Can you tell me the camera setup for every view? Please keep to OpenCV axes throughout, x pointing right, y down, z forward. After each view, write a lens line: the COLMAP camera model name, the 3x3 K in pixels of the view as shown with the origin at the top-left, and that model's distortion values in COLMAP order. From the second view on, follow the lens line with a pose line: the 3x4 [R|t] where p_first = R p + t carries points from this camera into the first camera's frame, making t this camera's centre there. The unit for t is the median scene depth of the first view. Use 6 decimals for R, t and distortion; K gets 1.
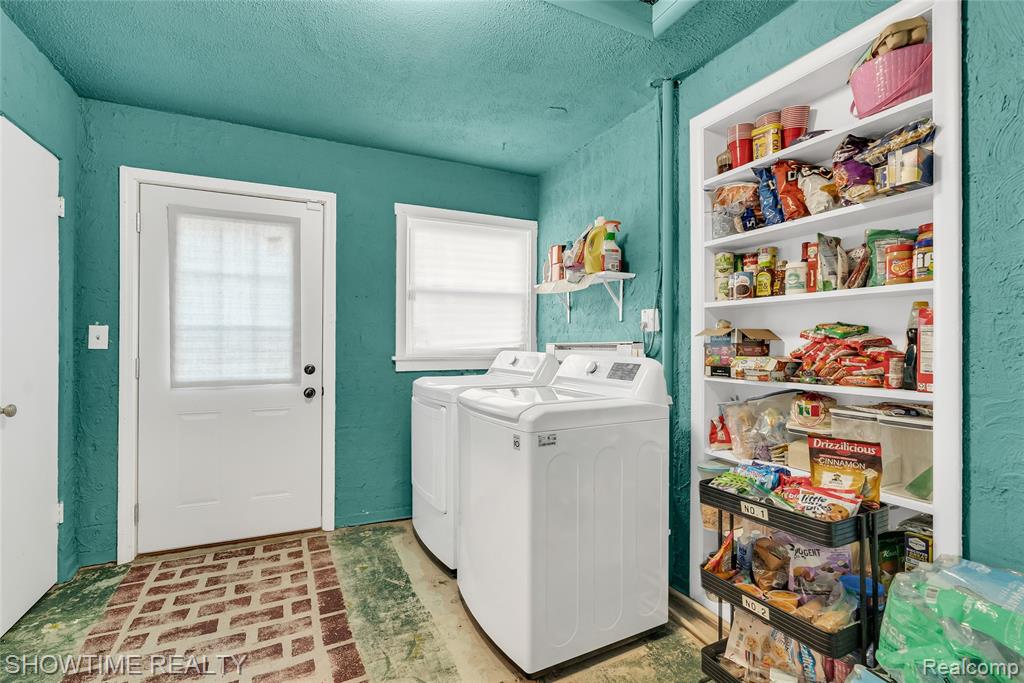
lens RADIAL K [[464.5, 0, 536.7], [0, 464.5, 346.3], [0, 0, 1]] dist [-0.011292, 0.003740]
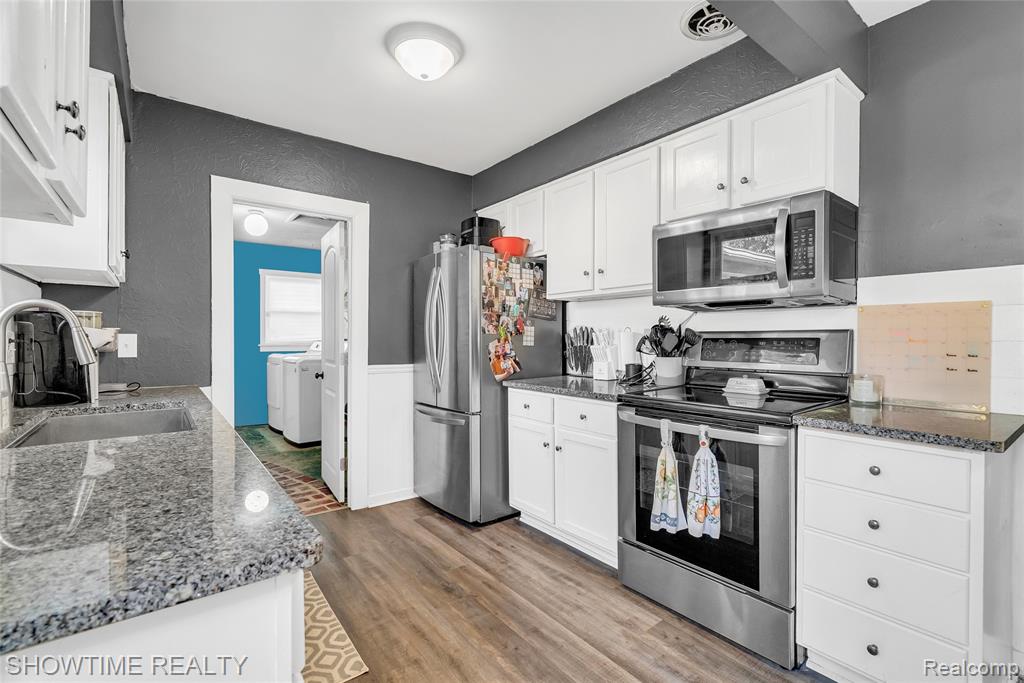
lens RADIAL K [[464.5, 0, 516.3], [0, 464.5, 341.5], [0, 0, 1]] dist [-0.011292, 0.003740]
pose [[0.985057, -0.003948, 0.172184, 0.508739], [0.003169, 0.999983, 0.004799, 0.001063], [-0.172200, -0.004181, 0.985053, -1.339047]]
